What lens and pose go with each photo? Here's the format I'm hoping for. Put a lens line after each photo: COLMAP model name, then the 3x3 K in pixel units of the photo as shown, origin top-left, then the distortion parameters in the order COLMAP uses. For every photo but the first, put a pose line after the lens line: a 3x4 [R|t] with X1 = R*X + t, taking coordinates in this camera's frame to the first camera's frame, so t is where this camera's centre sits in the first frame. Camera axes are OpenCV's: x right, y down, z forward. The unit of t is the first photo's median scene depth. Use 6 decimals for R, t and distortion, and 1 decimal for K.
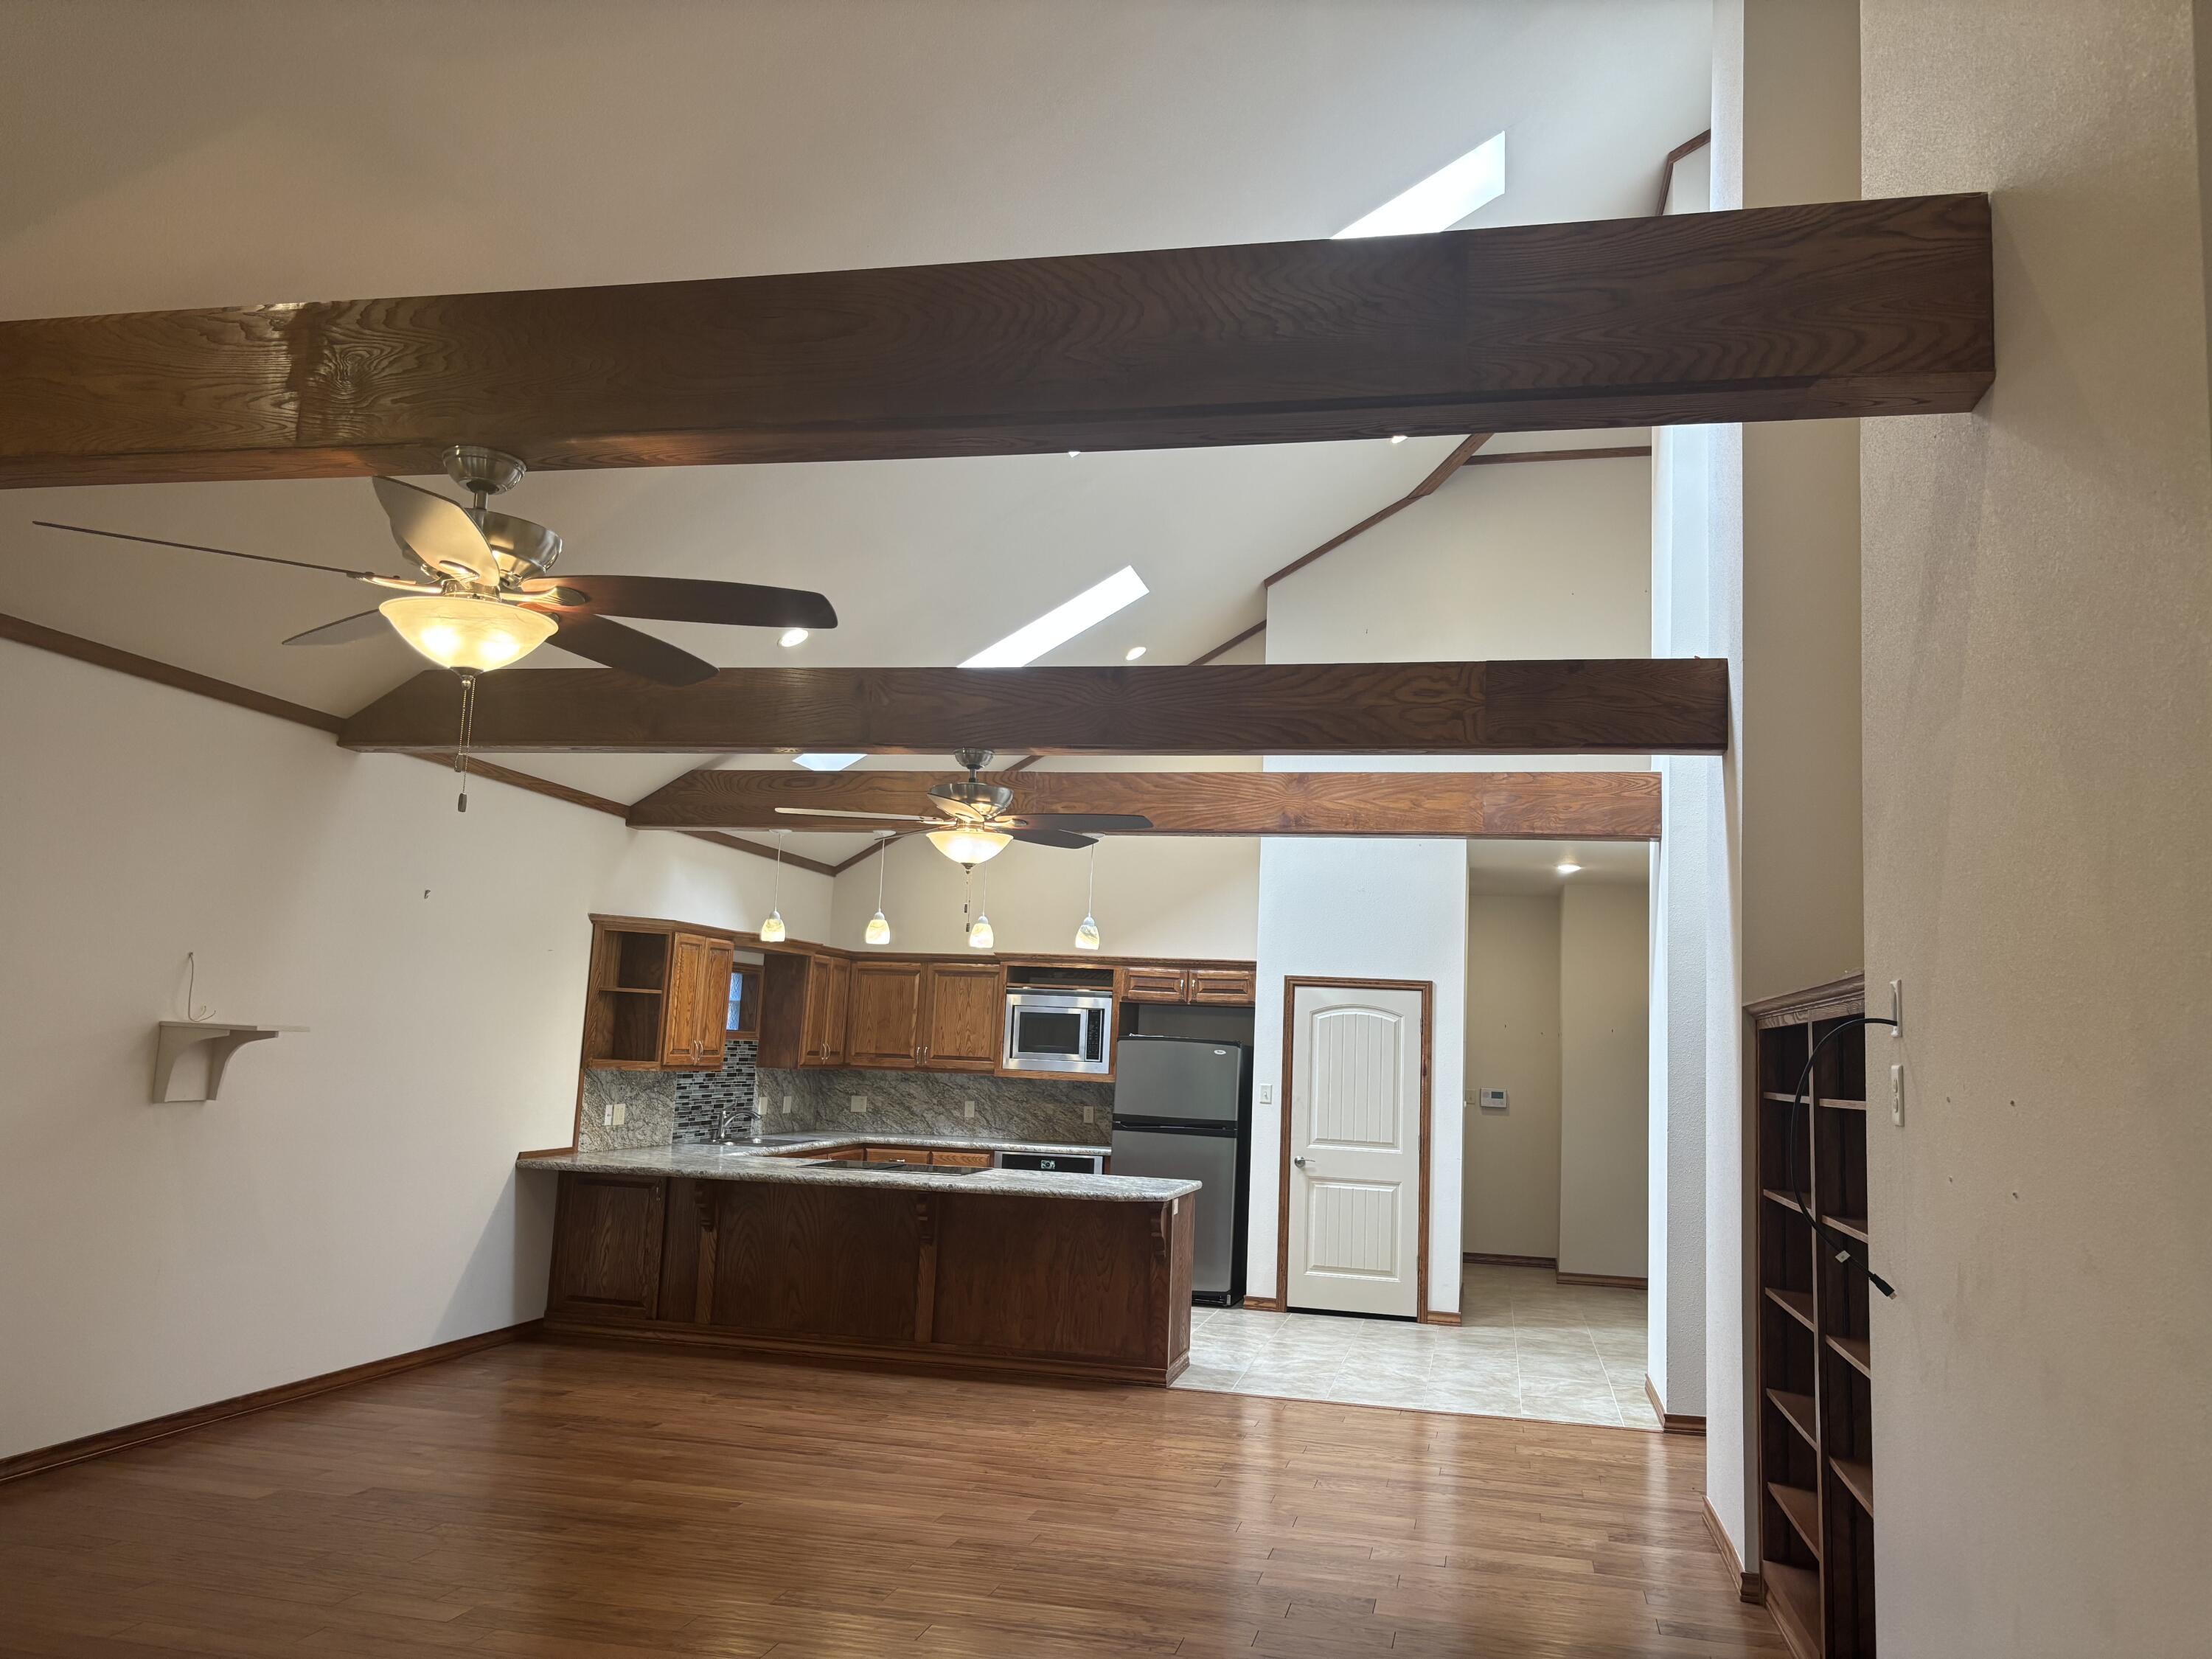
lens RADIAL K [[1770.6, 0, 1102.0], [0, 1770.6, 785.9], [0, 0, 1]] dist [0.091372, -0.266432]
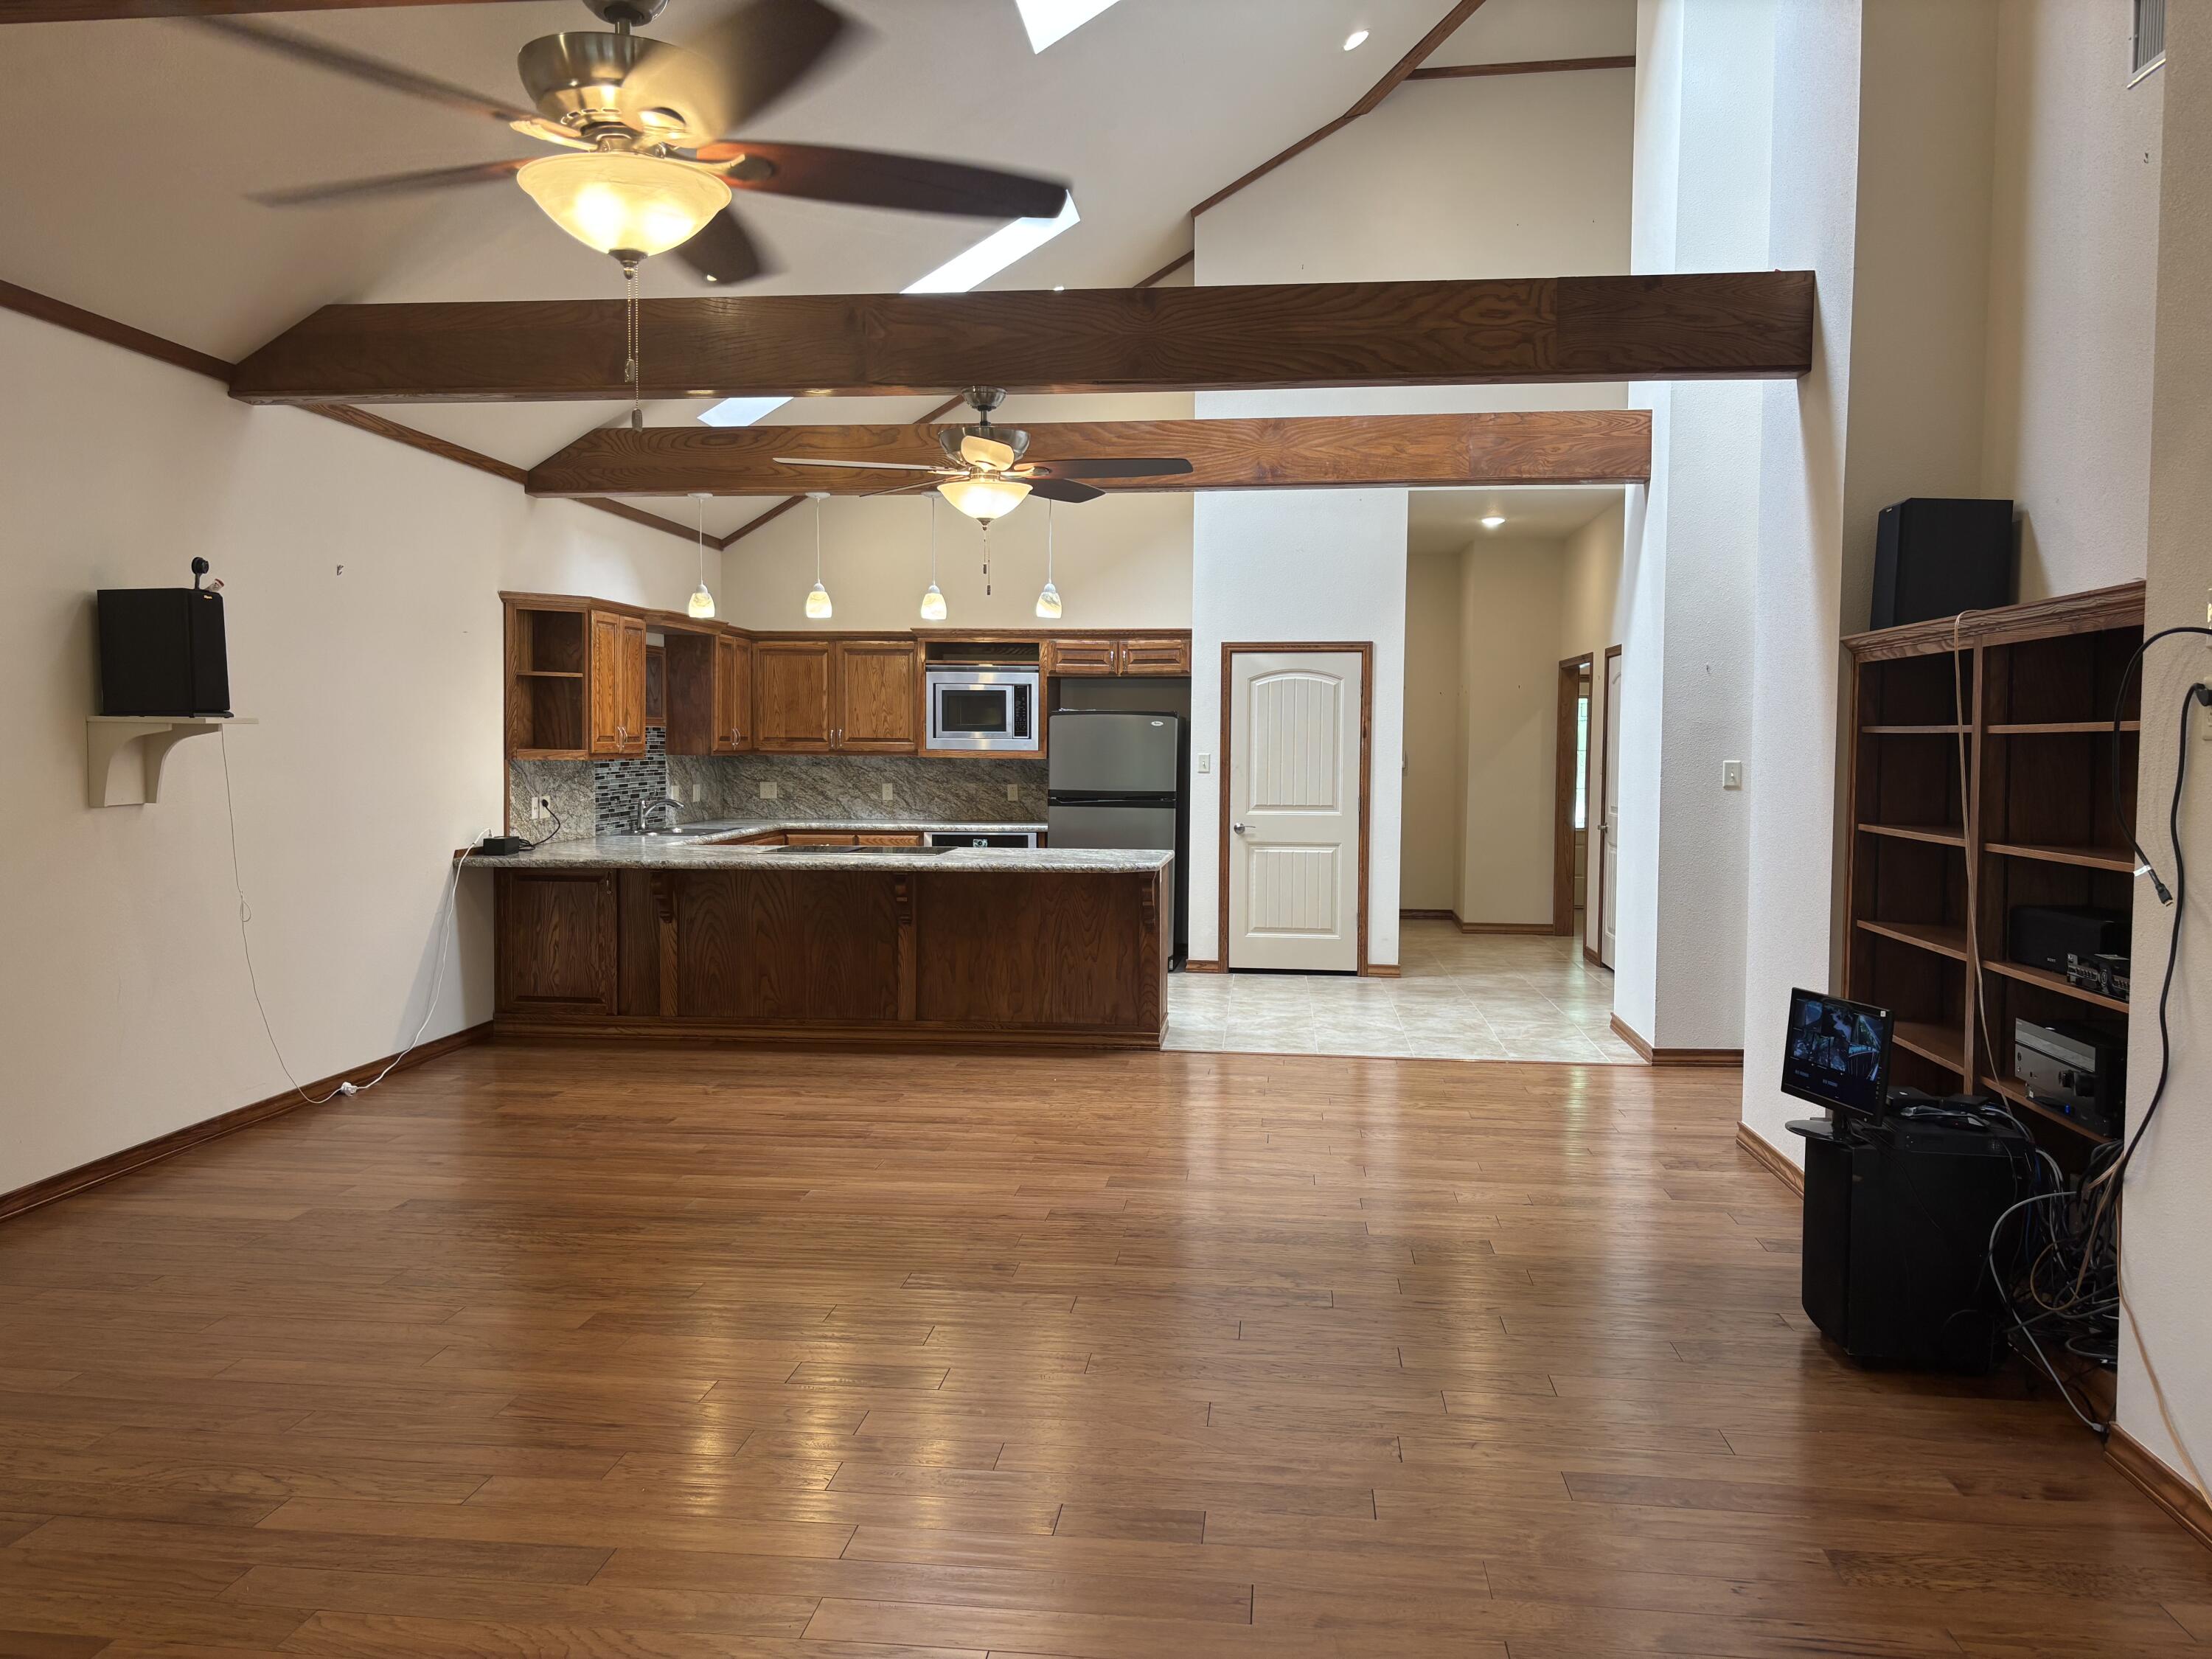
lens RADIAL K [[1749.6, 0, 1105.7], [0, 1749.6, 837.7], [0, 0, 1]] dist [0.086499, -0.120048]
pose [[0.990917, -0.042589, 0.127553, -0.092356], [0.015629, 0.978569, 0.205325, 0.014104], [-0.133564, -0.201467, 0.970346, 0.057981]]
